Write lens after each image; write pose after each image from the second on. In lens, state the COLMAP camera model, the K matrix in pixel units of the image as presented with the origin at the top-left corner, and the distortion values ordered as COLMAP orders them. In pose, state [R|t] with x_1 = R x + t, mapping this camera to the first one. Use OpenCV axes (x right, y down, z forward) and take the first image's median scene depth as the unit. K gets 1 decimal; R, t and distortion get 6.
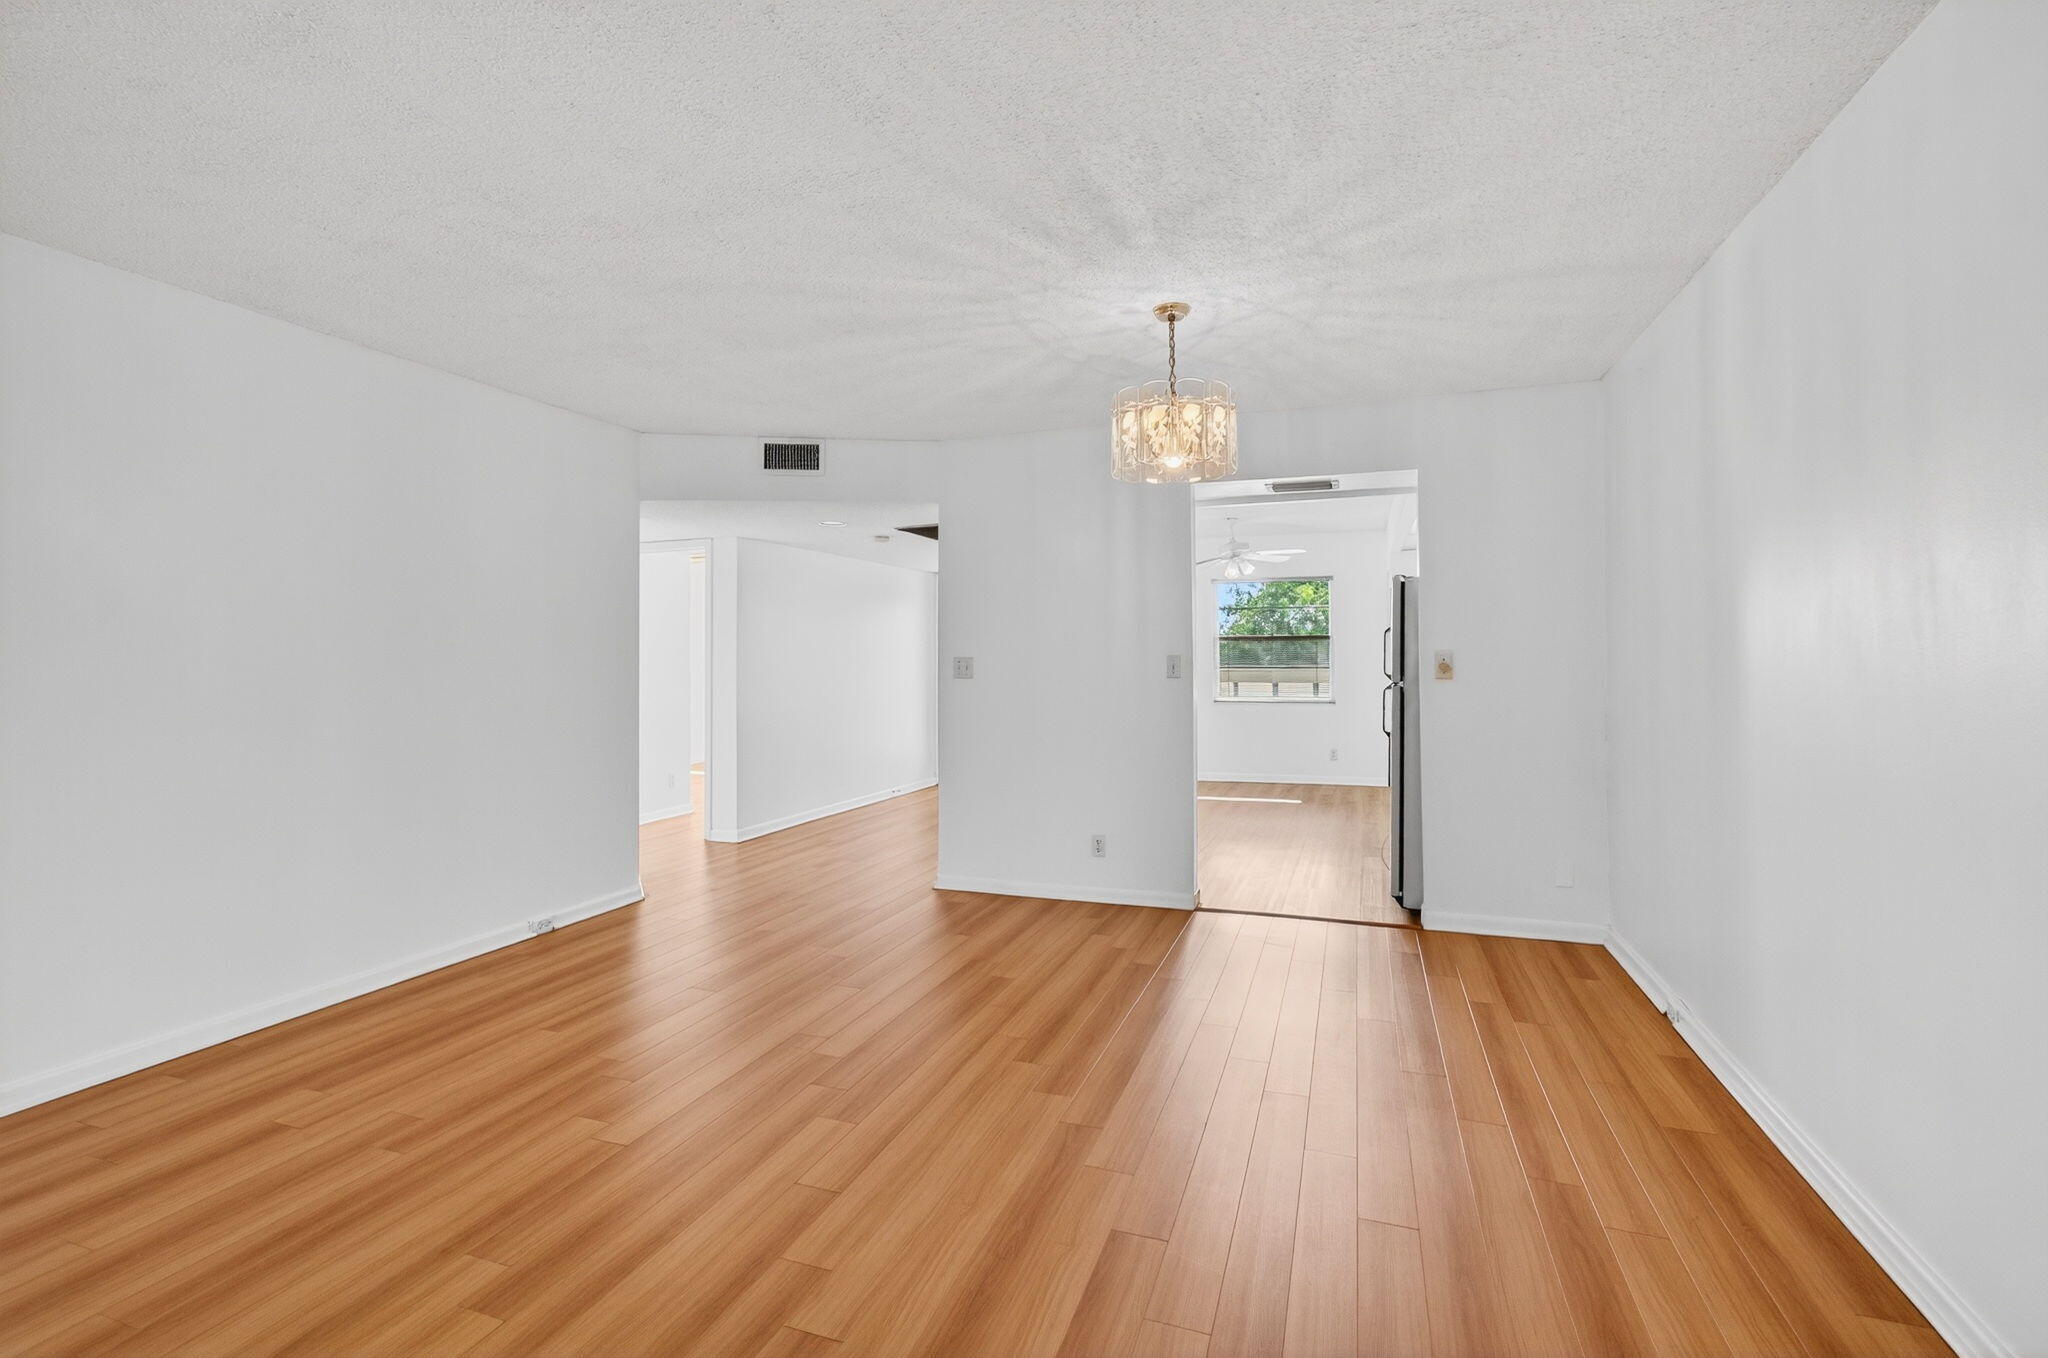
lens RADIAL K [[923.4, 0, 1014.8], [0, 923.4, 667.9], [0, 0, 1]] dist [-0.004886, -0.000415]
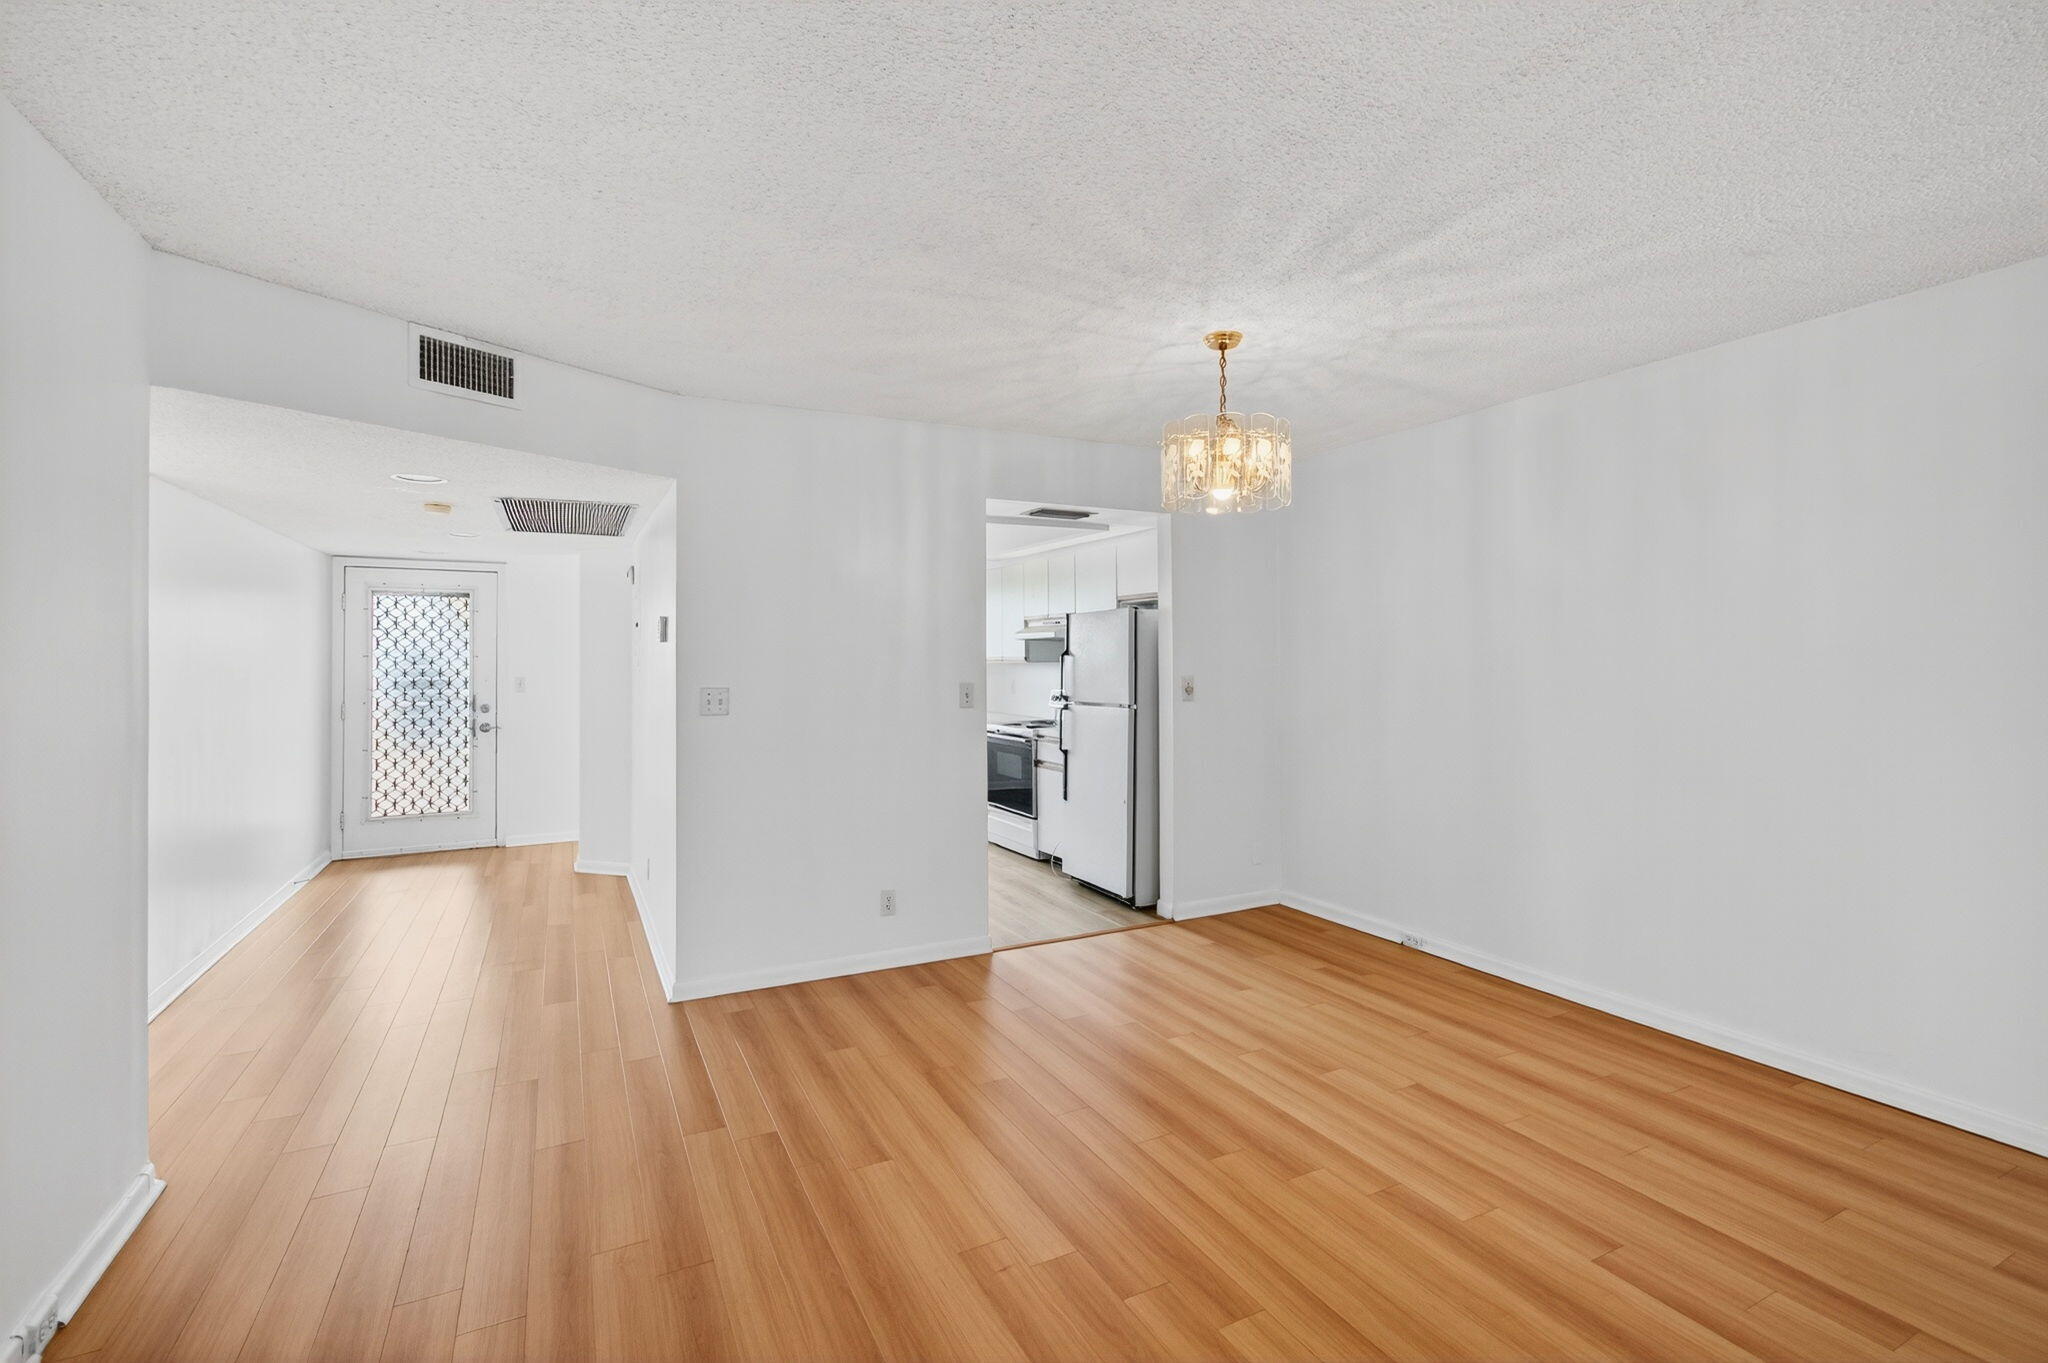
lens RADIAL K [[923.4, 0, 1019.3], [0, 923.4, 674.3], [0, 0, 1]] dist [-0.004886, -0.000415]
pose [[0.683048, -0.012463, 0.730267, -0.683783], [0.008925, 0.999922, 0.008717, -0.041477], [-0.730319, 0.000564, 0.683106, 0.481786]]
